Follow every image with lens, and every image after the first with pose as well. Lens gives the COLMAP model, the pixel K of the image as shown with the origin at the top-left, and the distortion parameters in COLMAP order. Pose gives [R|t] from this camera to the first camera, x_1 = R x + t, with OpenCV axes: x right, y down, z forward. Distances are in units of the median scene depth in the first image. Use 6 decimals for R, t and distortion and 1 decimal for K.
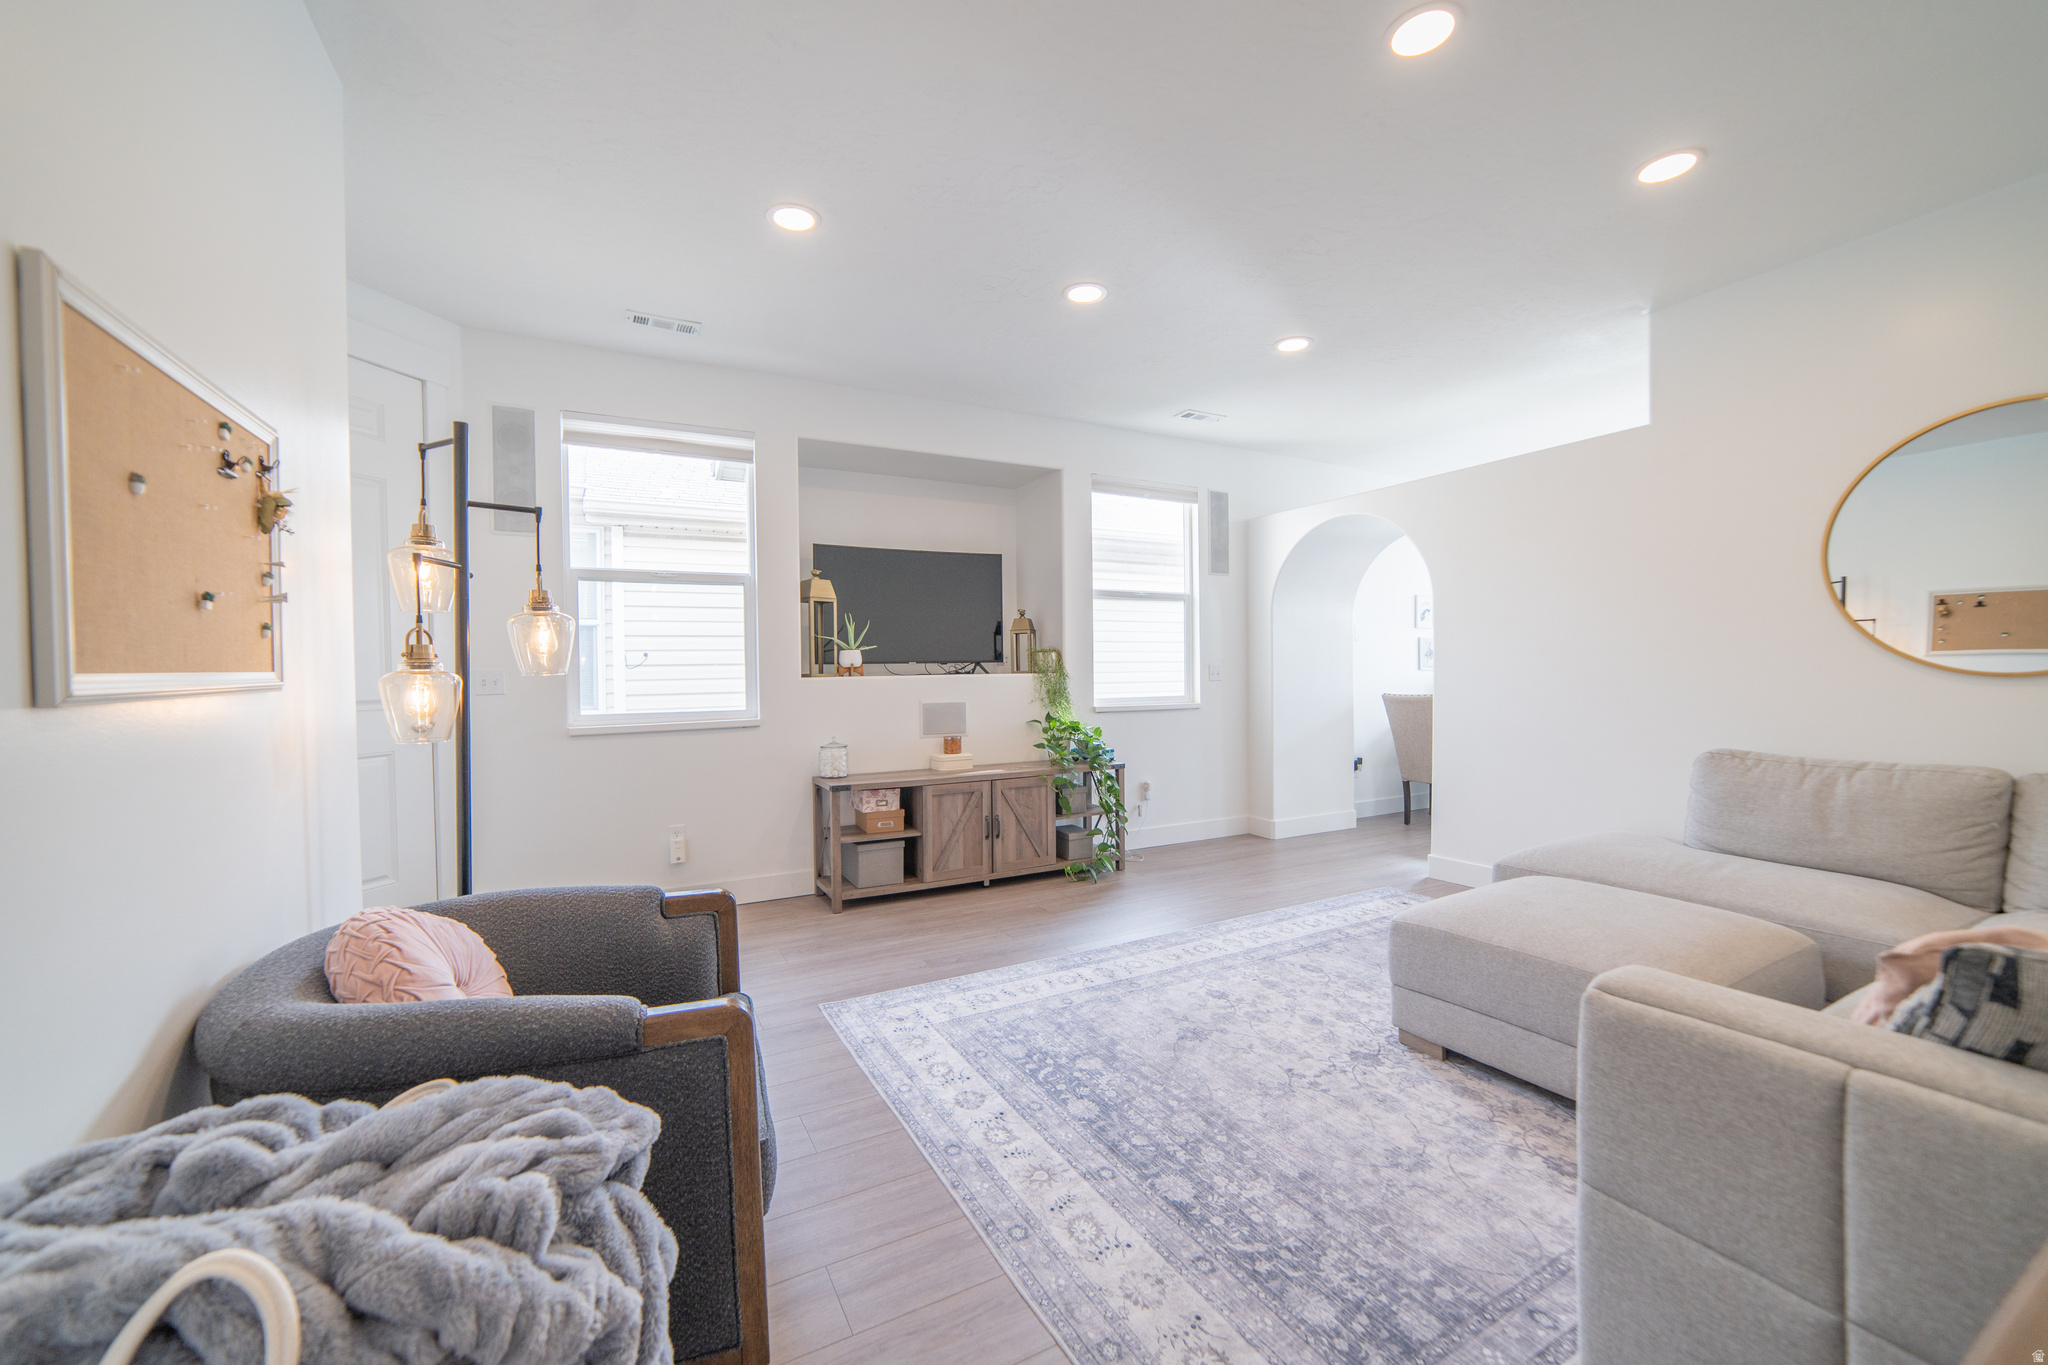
lens RADIAL K [[796.7, 0, 1019.6], [0, 796.7, 682.9], [0, 0, 1]] dist [-0.023101, 0.008628]
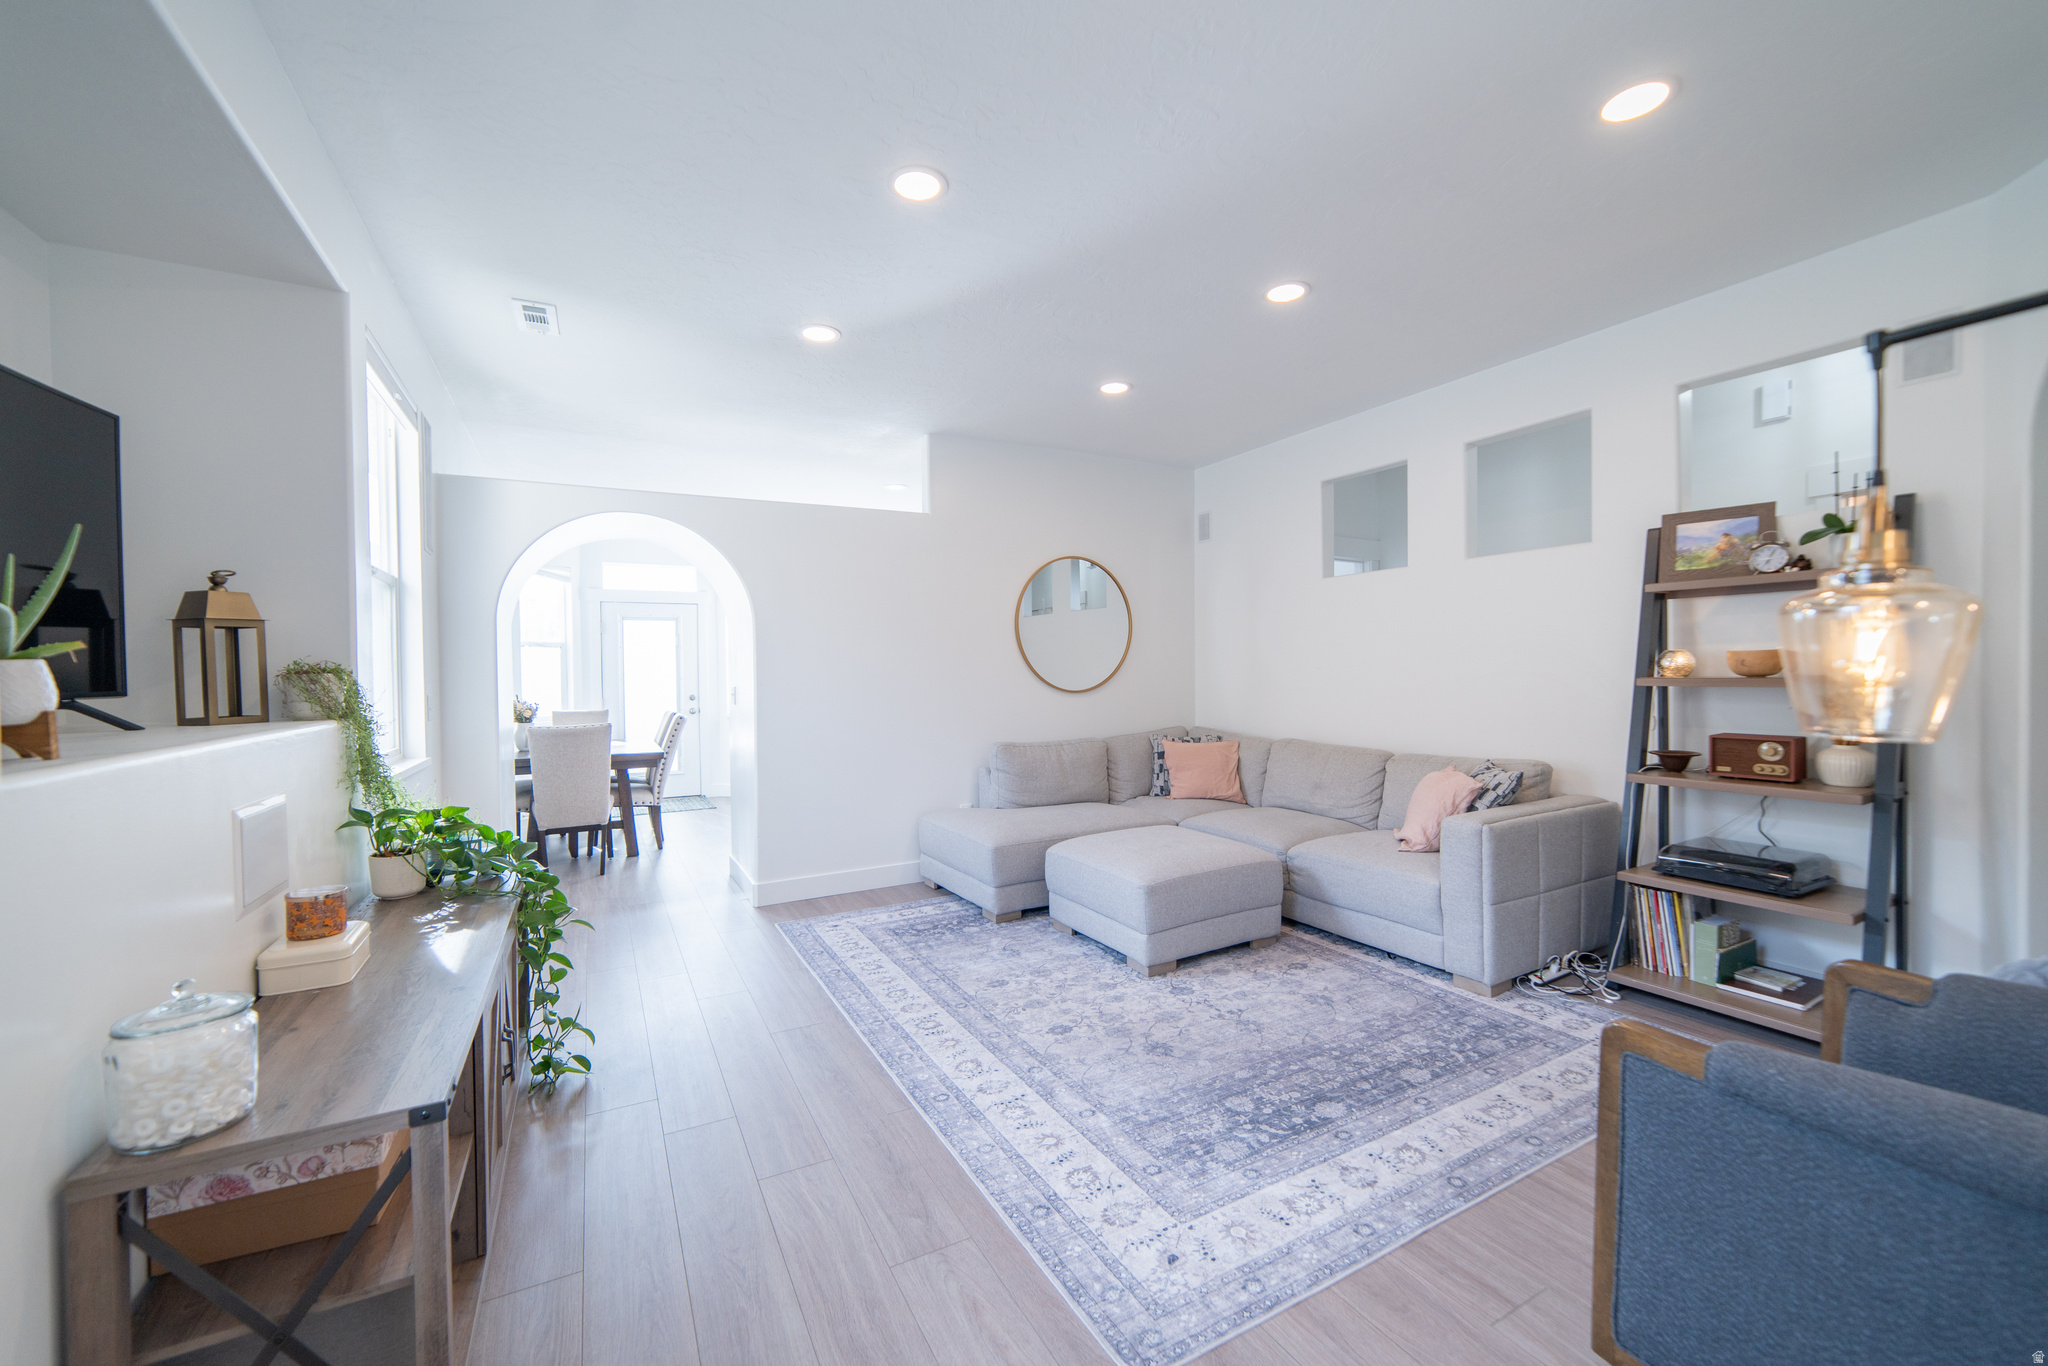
lens RADIAL K [[796.7, 0, 1019.6], [0, 796.7, 683.4], [0, 0, 1]] dist [-0.023101, 0.008628]
pose [[0.002952, -0.001724, 0.999994, -0.745677], [0.028231, 0.999600, 0.001640, -0.038246], [-0.999597, 0.028226, 0.002999, 1.059334]]
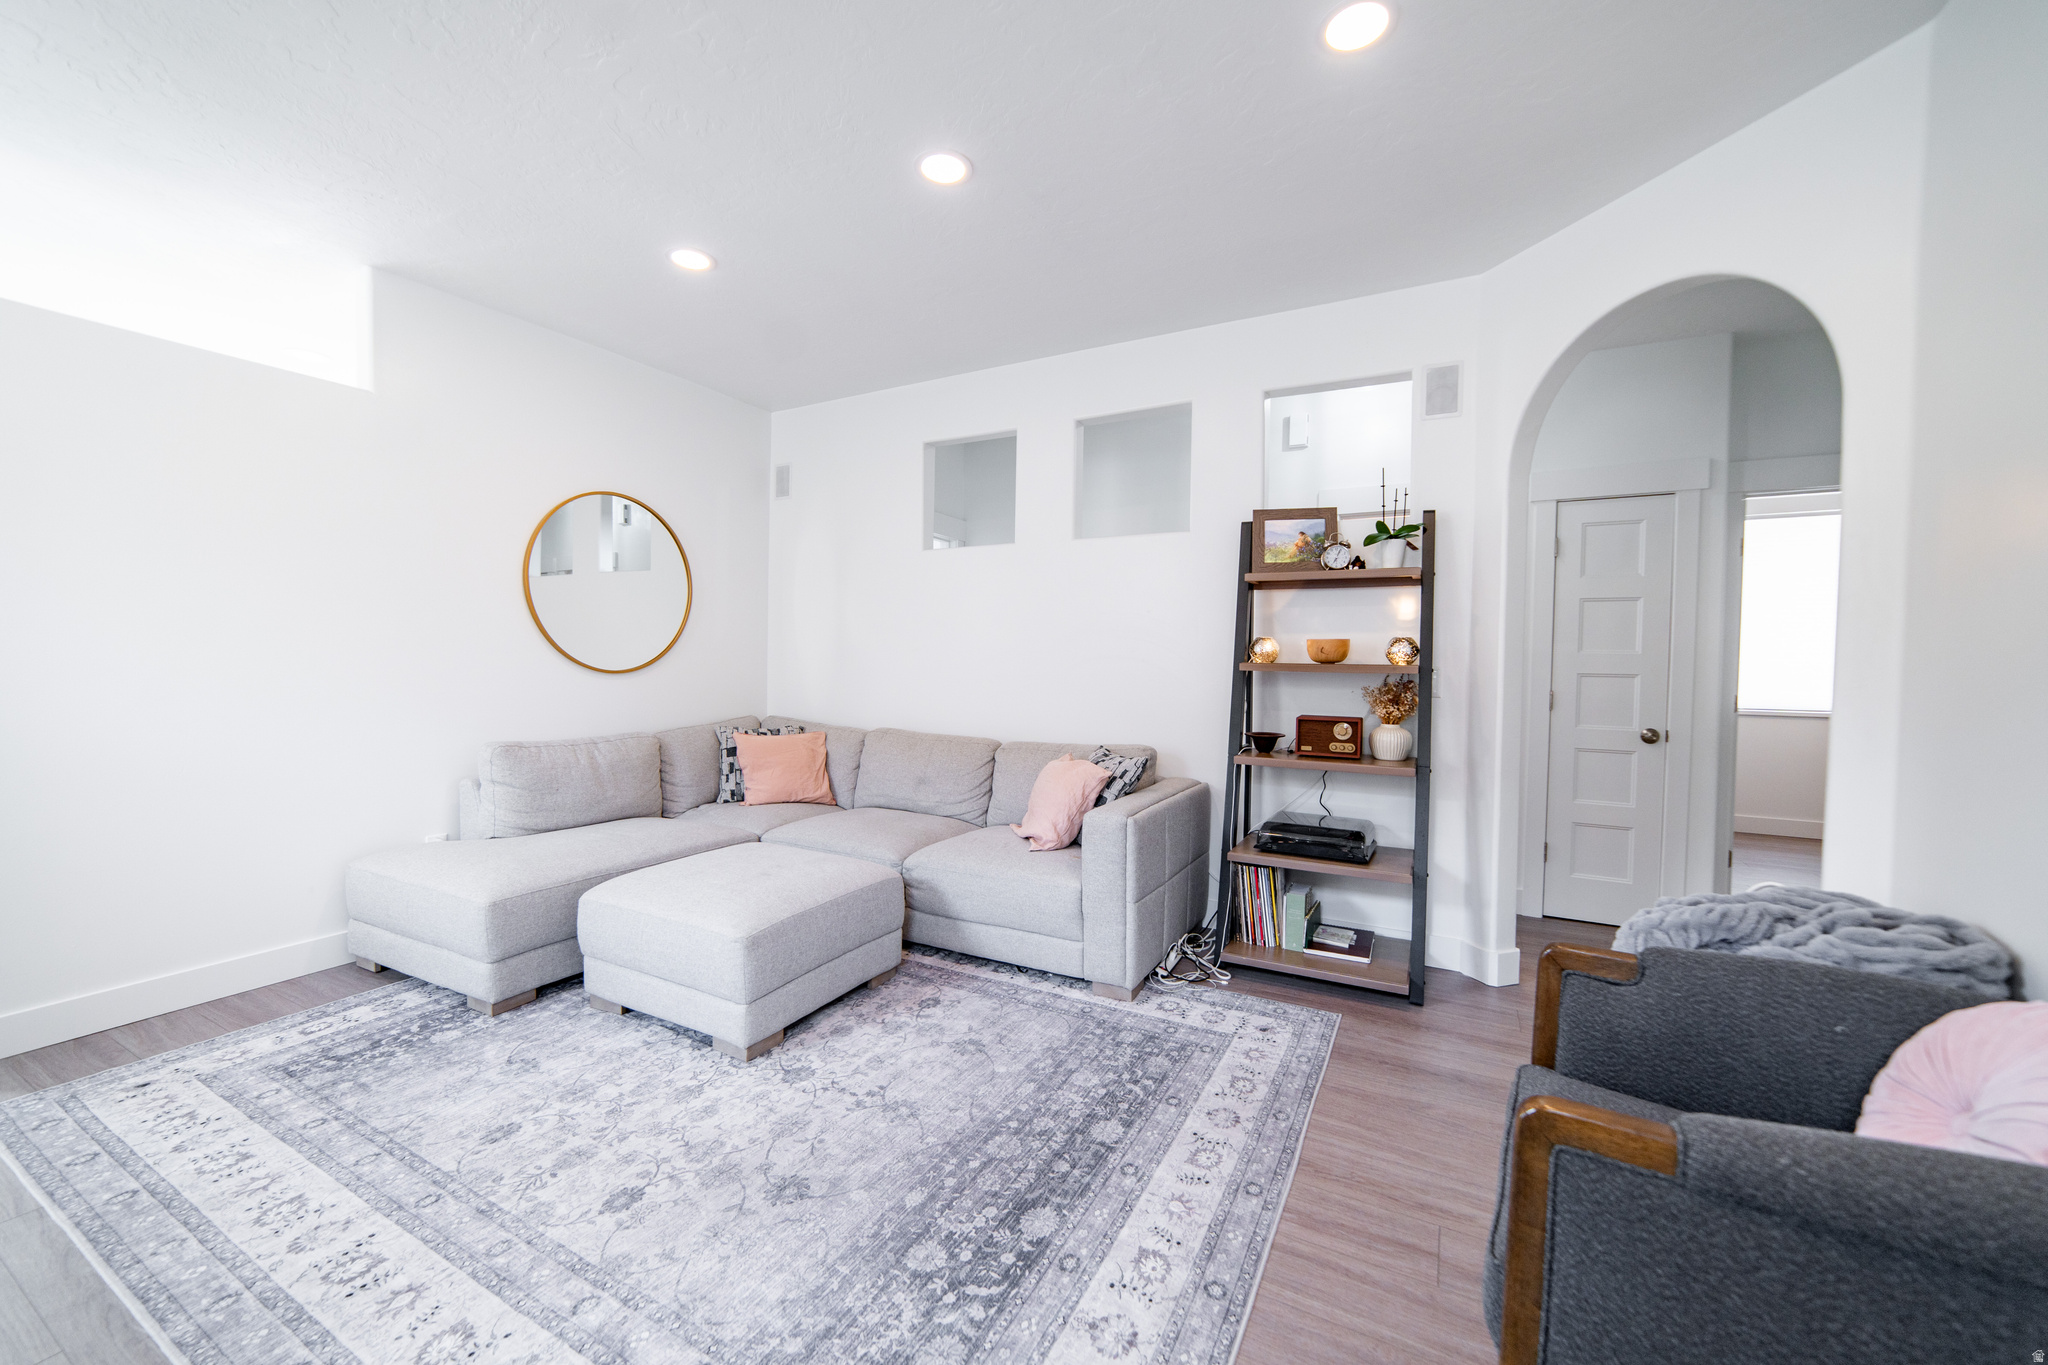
lens RADIAL K [[789.7, 0, 1014.2], [0, 789.7, 683.5], [0, 0, 1]] dist [-0.021375, 0.008105]
pose [[-0.538732, -0.017004, 0.842305, -0.426868], [0.006871, 0.999674, 0.024575, -0.020391], [-0.842449, 0.019026, -0.538440, 1.088015]]
